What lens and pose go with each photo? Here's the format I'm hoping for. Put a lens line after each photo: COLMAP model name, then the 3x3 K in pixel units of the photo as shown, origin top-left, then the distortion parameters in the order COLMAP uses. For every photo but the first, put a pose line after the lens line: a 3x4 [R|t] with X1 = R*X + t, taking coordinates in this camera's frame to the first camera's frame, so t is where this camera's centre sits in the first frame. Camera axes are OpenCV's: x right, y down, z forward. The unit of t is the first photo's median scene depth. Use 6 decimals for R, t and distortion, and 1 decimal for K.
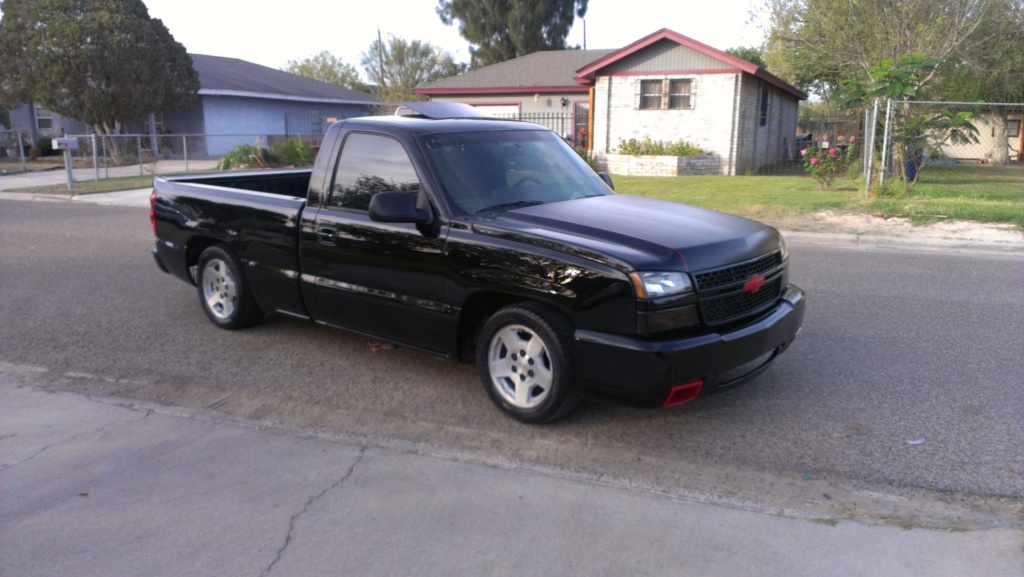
lens RADIAL K [[846.5, 0, 512.0], [0, 846.5, 288.5], [0, 0, 1]] dist [0.005613, -0.009479]
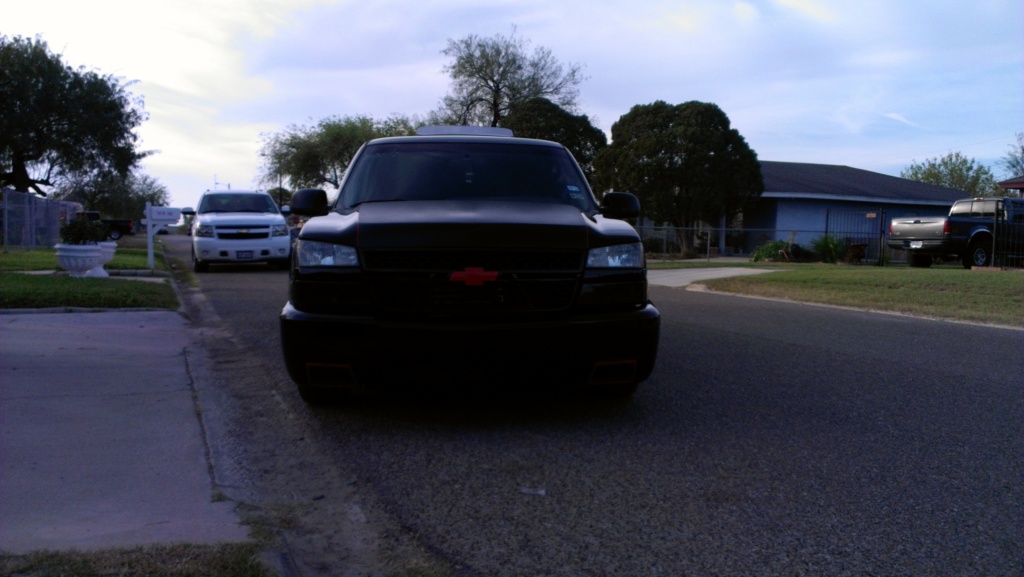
lens RADIAL K [[846.5, 0, 512.0], [0, 846.5, 288.5], [0, 0, 1]] dist [0.005613, -0.009479]
pose [[0.689378, 0.045683, -0.722960, 0.178020], [-0.149998, 0.985382, -0.080765, 0.013048], [0.708702, 0.164121, 0.686153, 0.085844]]
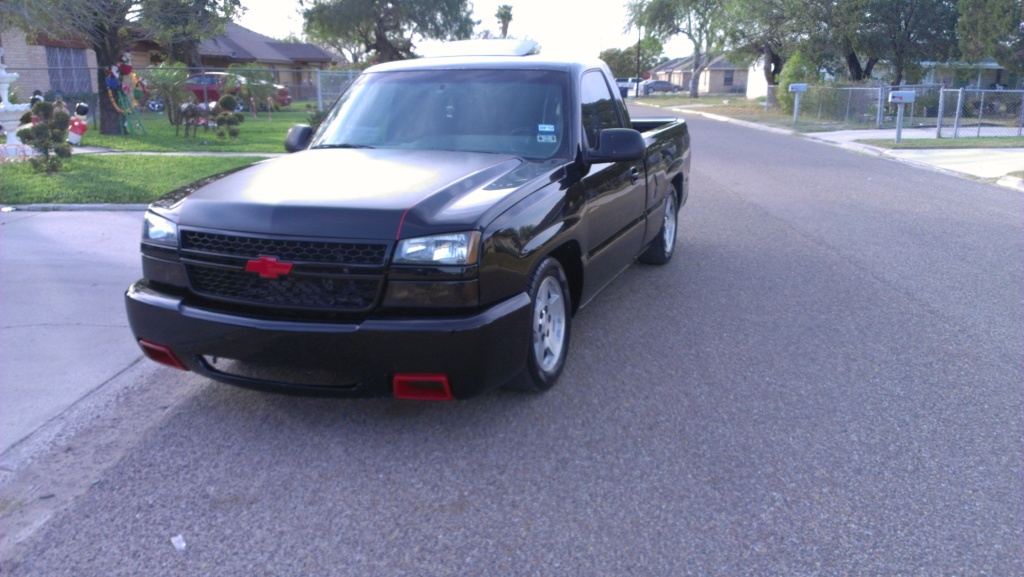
lens RADIAL K [[846.5, 0, 512.0], [0, 846.5, 288.5], [0, 0, 1]] dist [0.005613, -0.009479]
pose [[0.301194, 0.221049, -0.927588, 0.201590], [-0.181204, 0.968303, 0.171914, -0.027120], [0.936188, 0.116303, 0.331703, 0.175823]]
